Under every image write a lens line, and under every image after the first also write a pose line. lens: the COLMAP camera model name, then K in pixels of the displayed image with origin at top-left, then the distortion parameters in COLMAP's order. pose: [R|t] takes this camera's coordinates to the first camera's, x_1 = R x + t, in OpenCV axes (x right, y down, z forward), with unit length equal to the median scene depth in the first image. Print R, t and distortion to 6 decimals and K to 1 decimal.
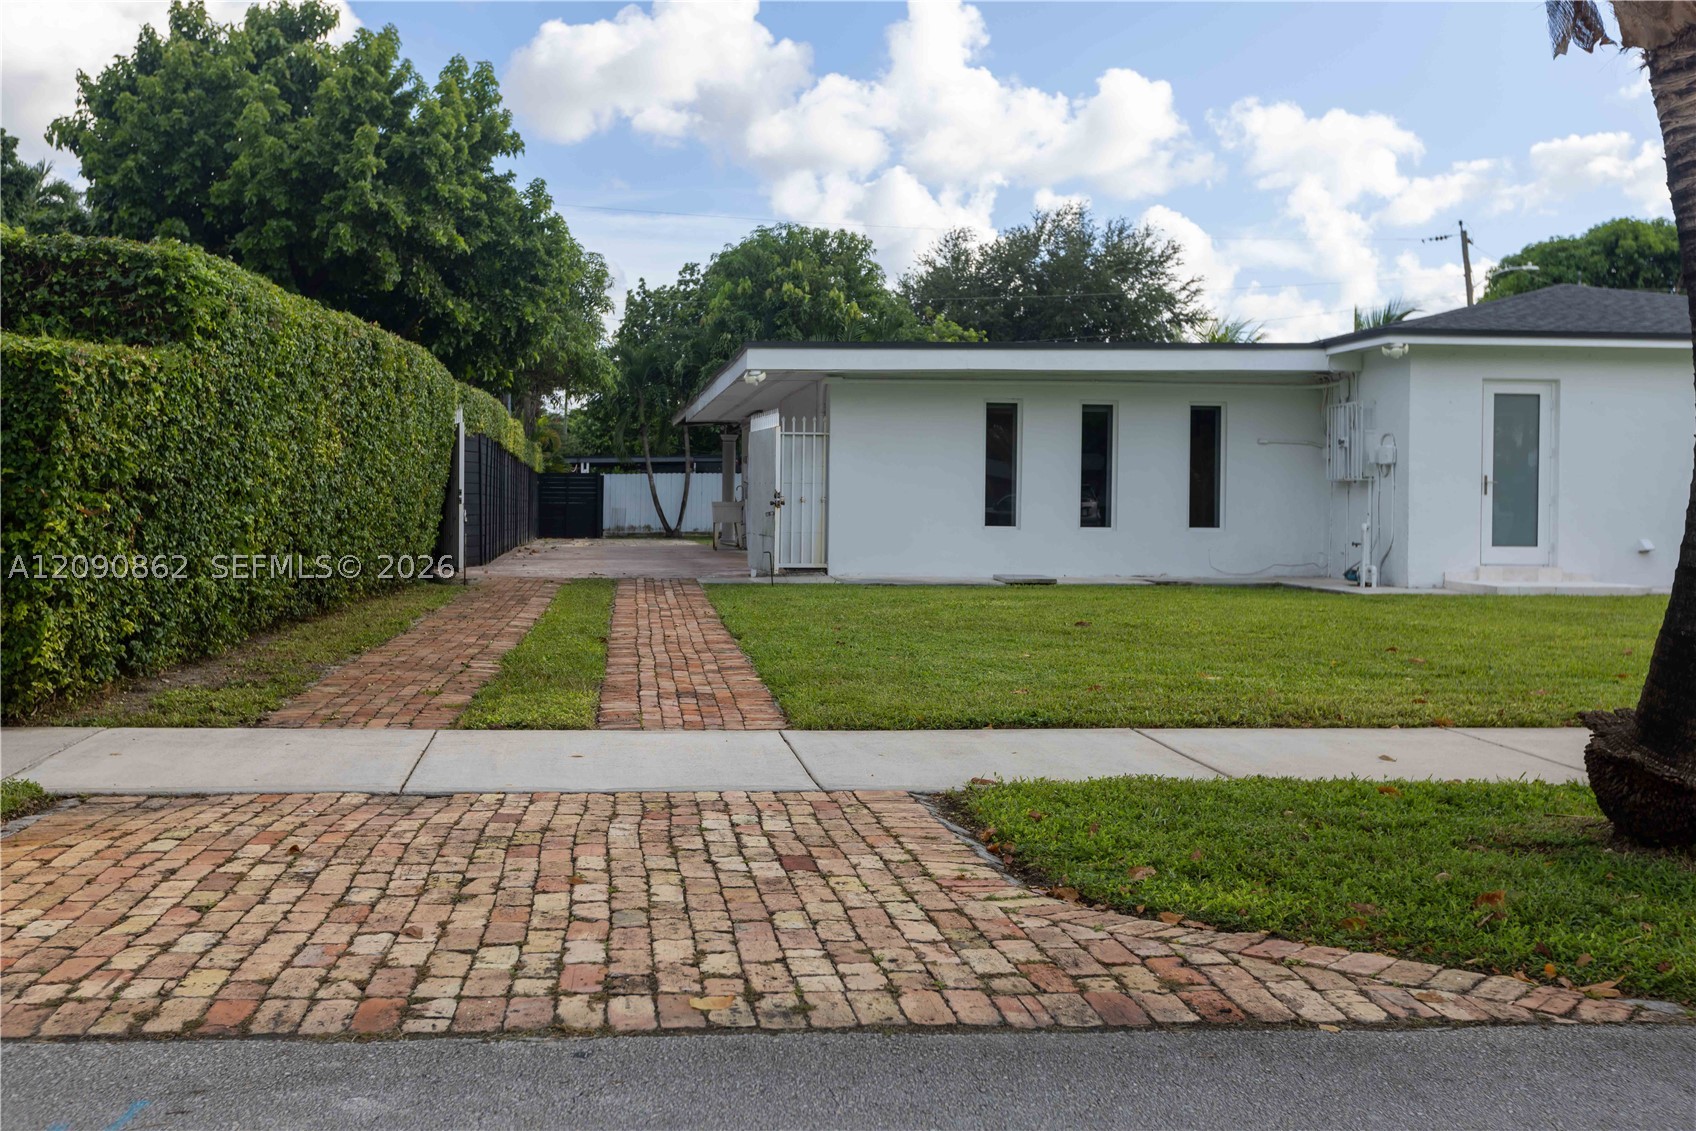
lens RADIAL K [[1859.5, 0, 848.0], [0, 1859.5, 565.5], [0, 0, 1]] dist [-0.019097, -0.010223]
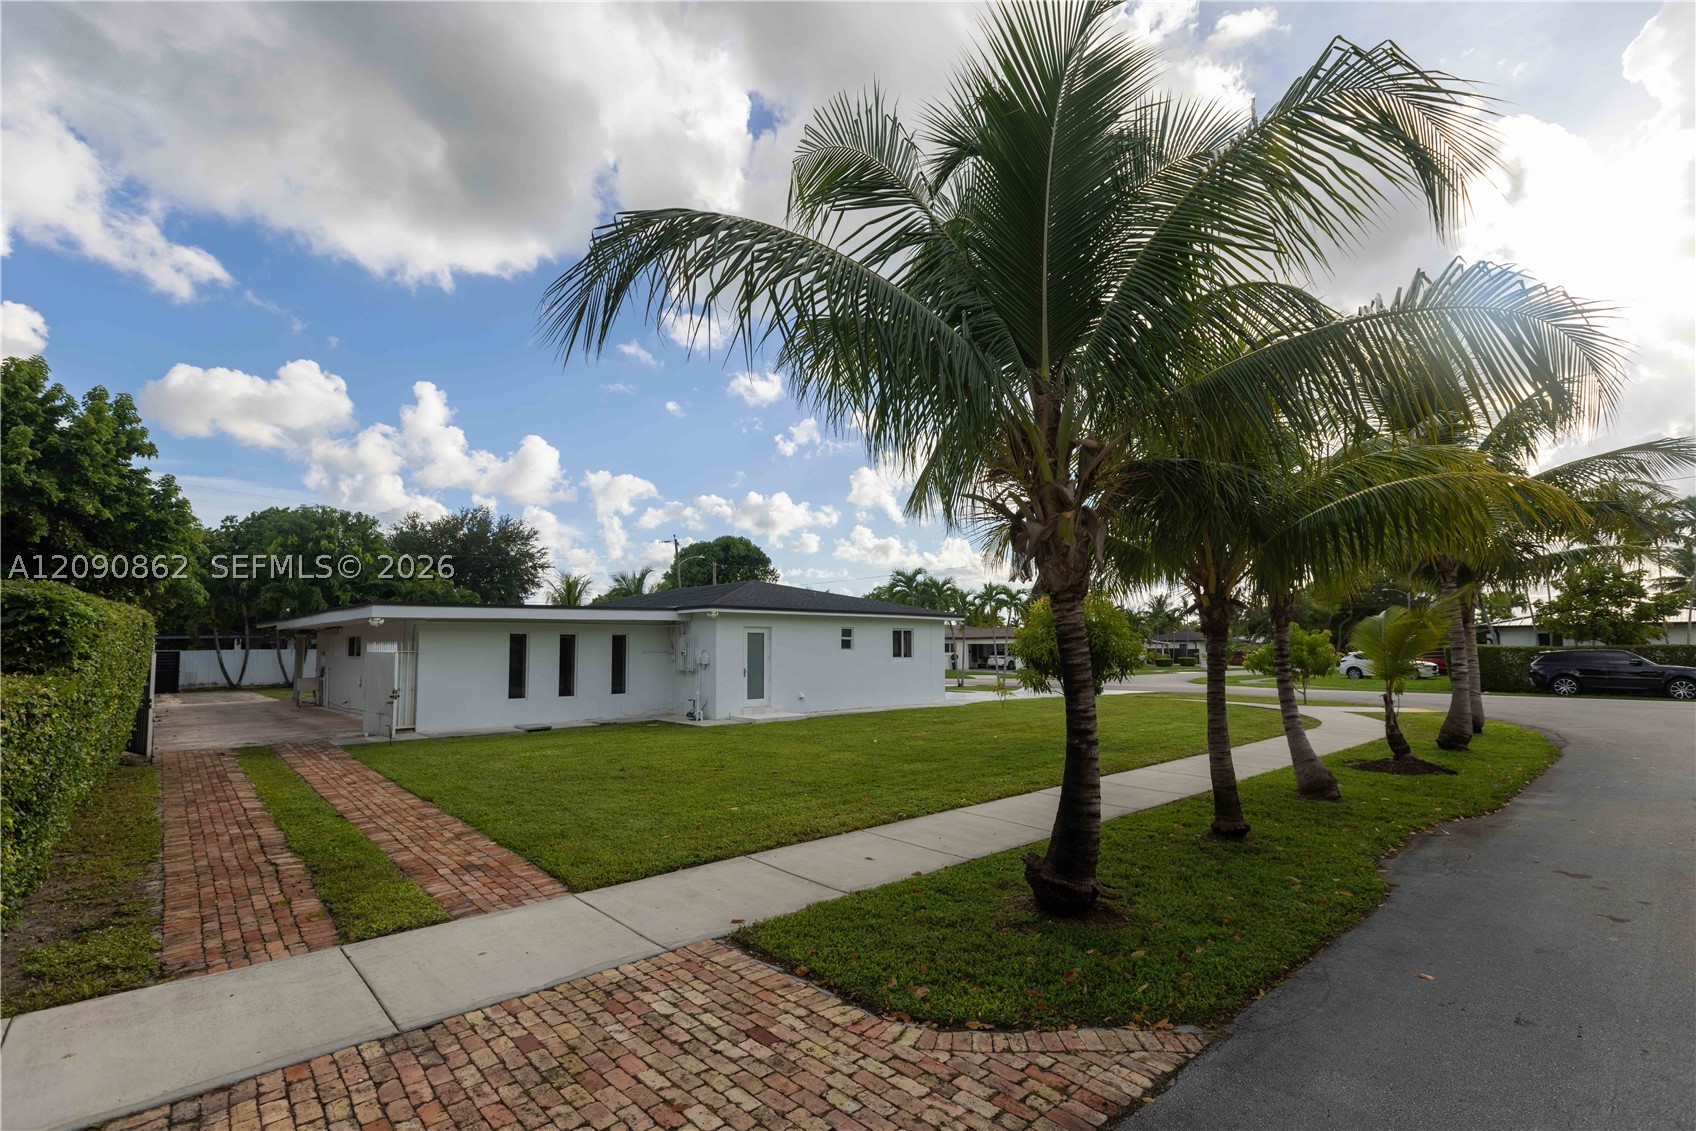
lens RADIAL K [[794.1, 0, 848.0], [0, 794.1, 565.5], [0, 0, 1]] dist [0.001961, 0.000167]
pose [[0.758393, 0.048246, 0.650009, -0.169592], [0.002432, 0.997040, -0.076841, -0.080539], [-0.651793, 0.059856, 0.756032, 0.123850]]
